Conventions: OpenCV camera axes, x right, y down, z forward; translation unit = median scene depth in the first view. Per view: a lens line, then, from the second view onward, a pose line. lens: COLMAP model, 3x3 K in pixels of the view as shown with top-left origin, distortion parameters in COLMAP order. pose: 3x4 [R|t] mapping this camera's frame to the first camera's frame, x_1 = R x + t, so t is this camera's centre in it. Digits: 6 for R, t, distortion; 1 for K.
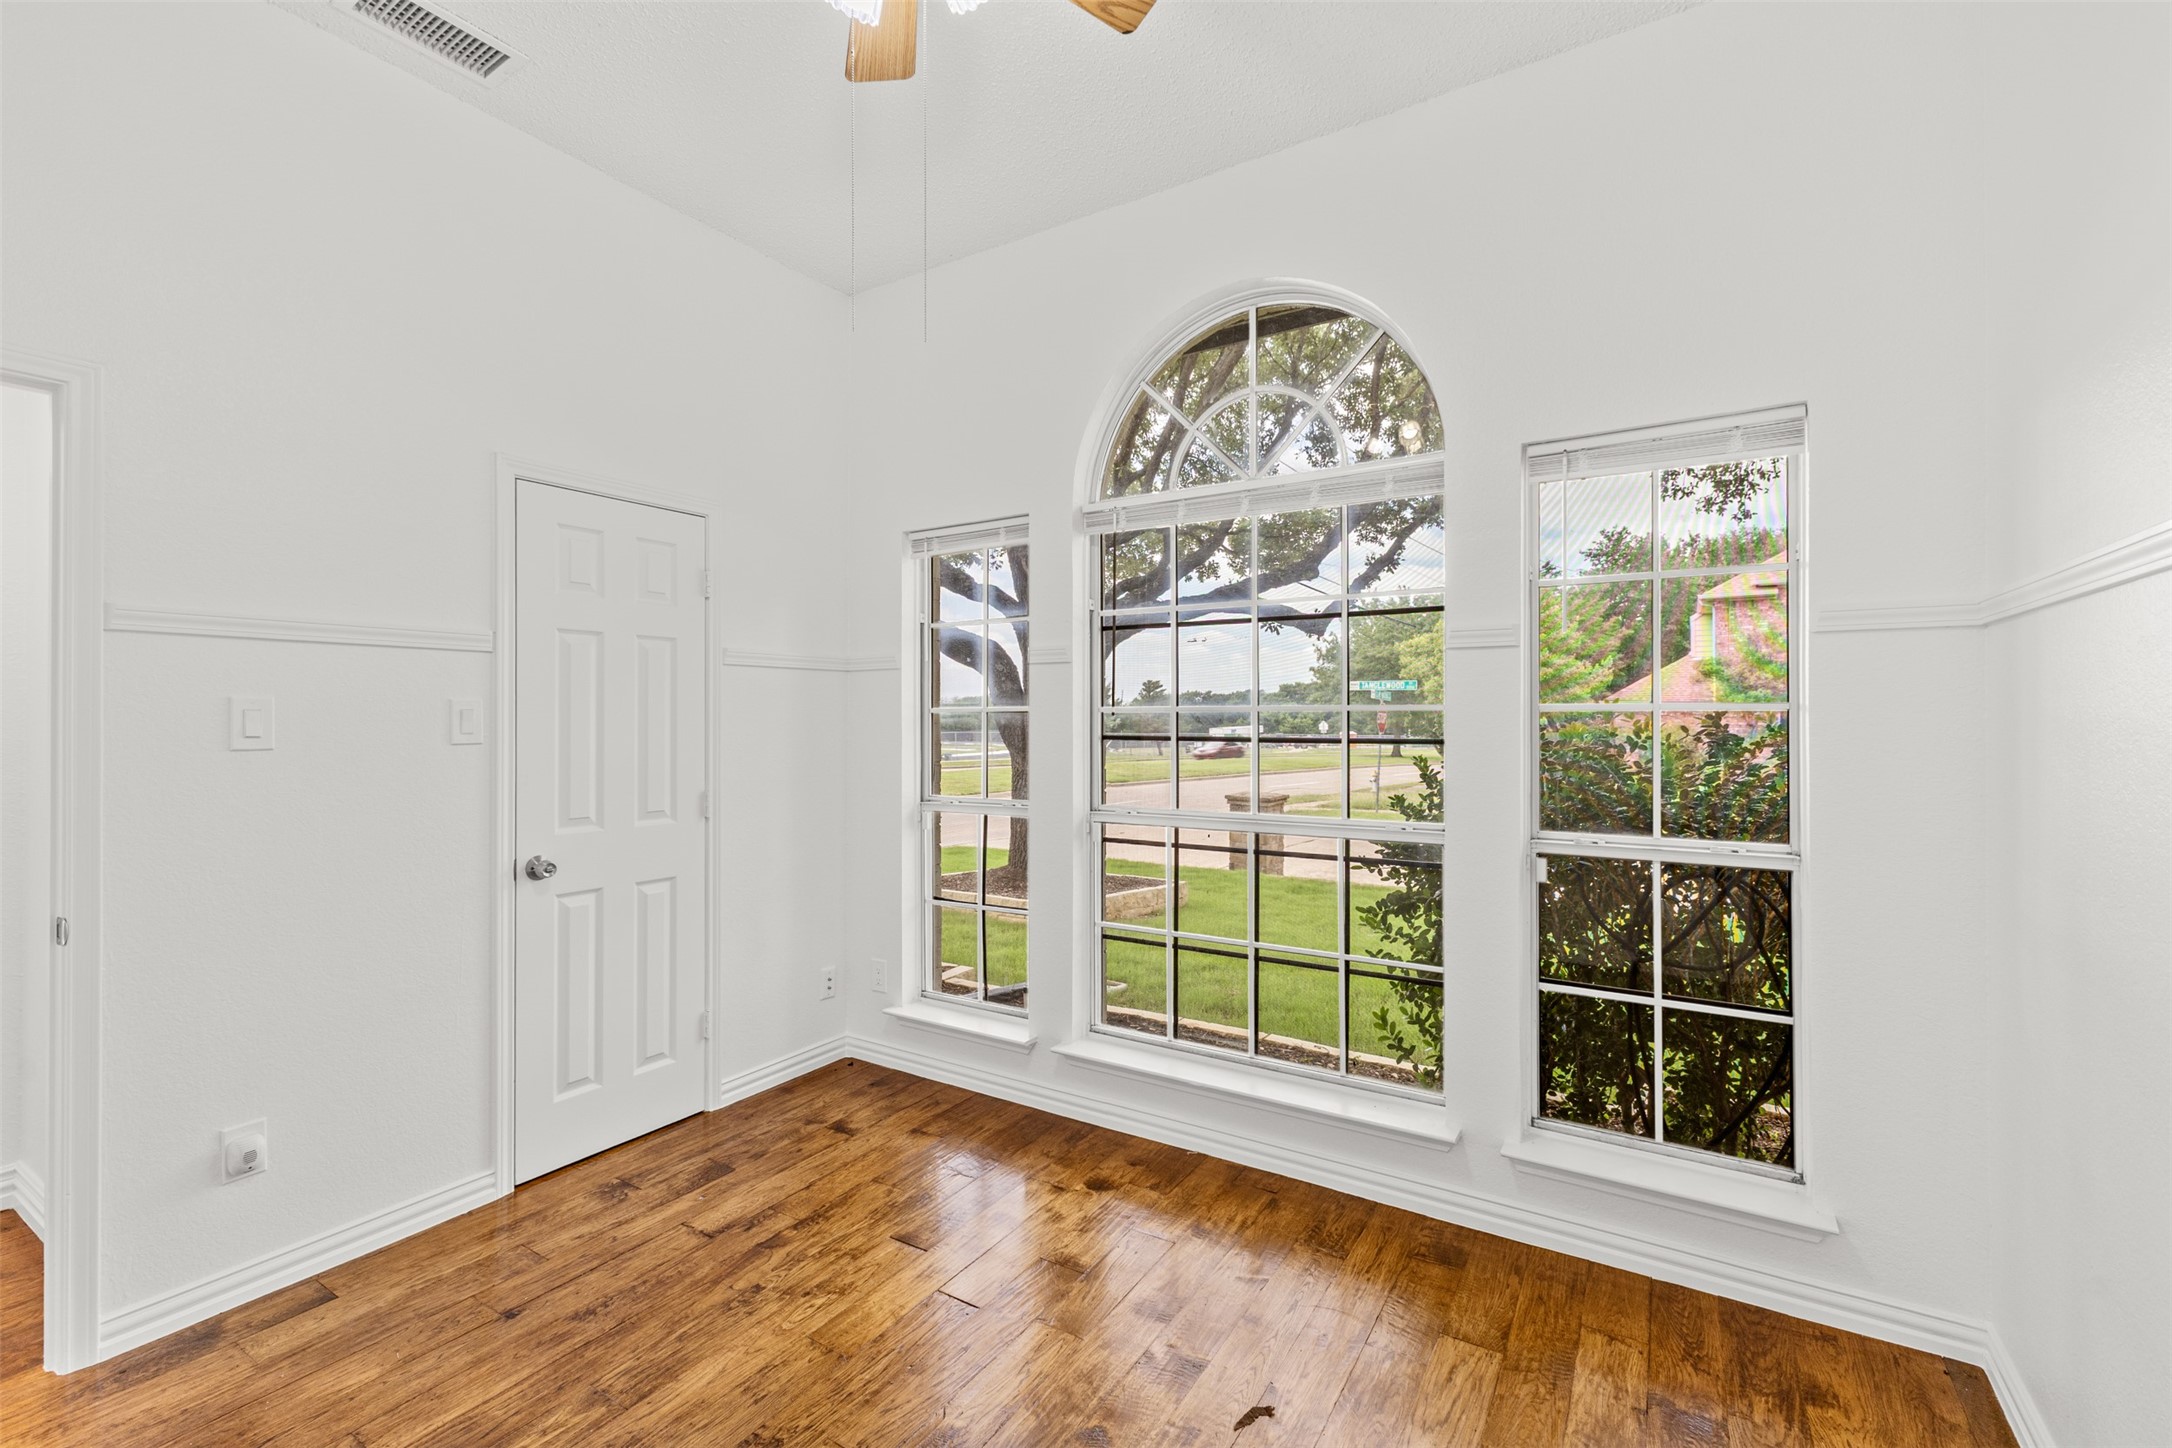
lens RADIAL K [[936.2, 0, 1083.5], [0, 936.2, 721.4], [0, 0, 1]] dist [0.003269, -0.000658]
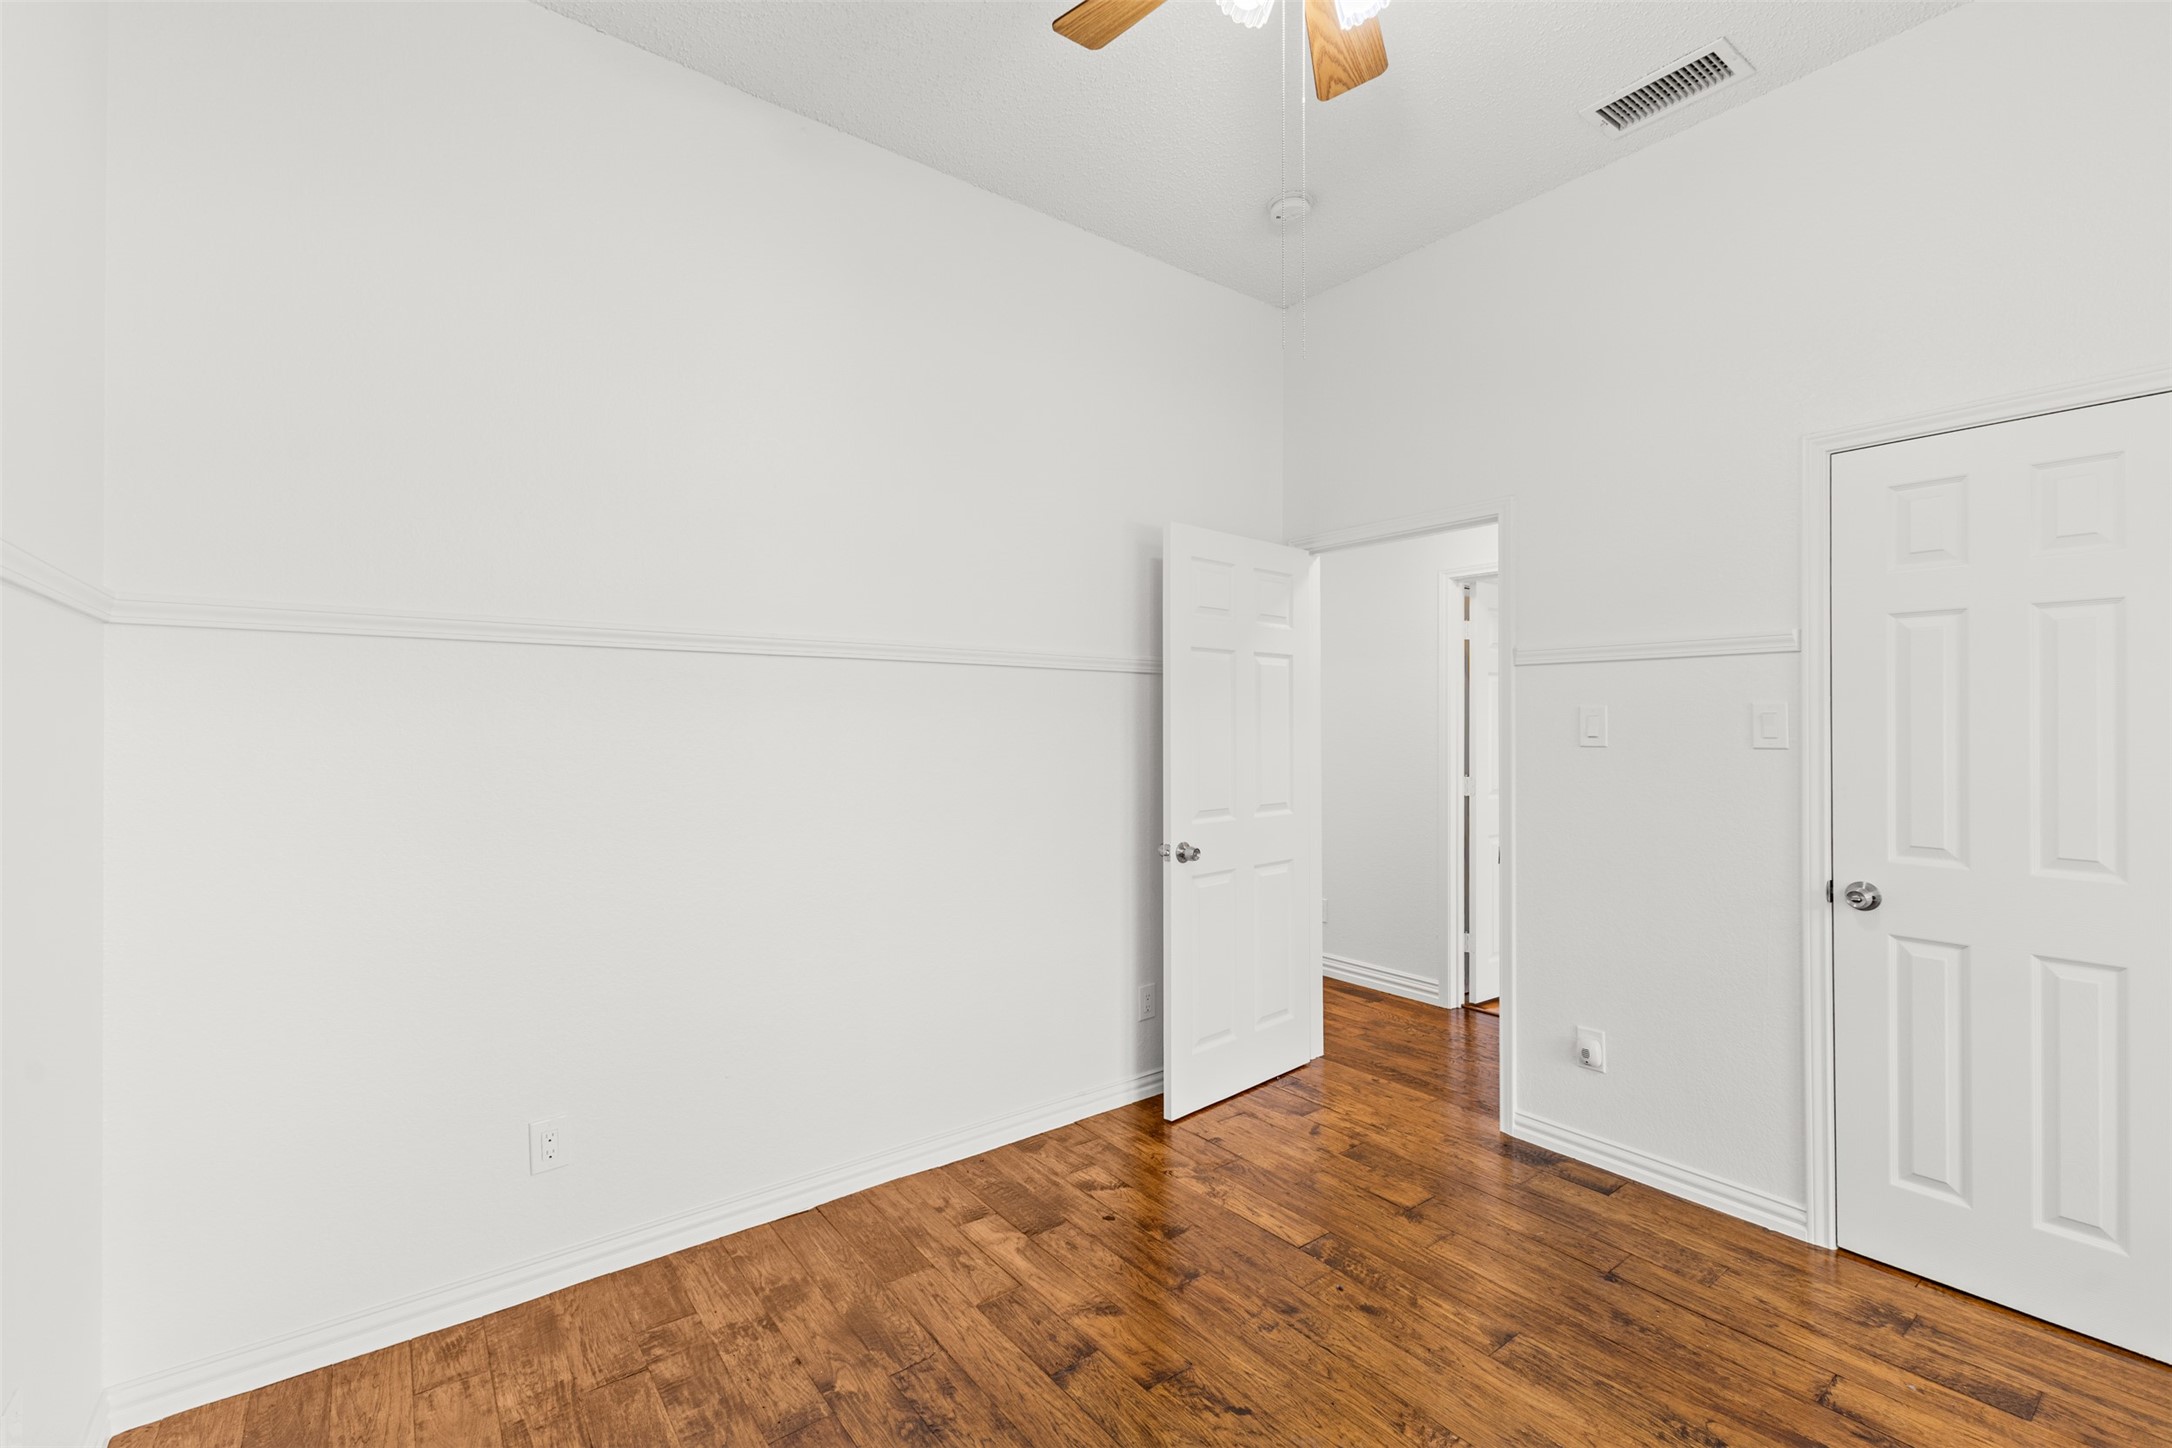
lens RADIAL K [[936.2, 0, 1085.5], [0, 936.2, 720.6], [0, 0, 1]] dist [0.003269, -0.000658]
pose [[-0.347272, 0.002042, -0.937762, 0.518360], [0.003078, 0.999995, 0.001038, -0.008372], [0.937759, -0.002526, -0.347277, 0.693227]]
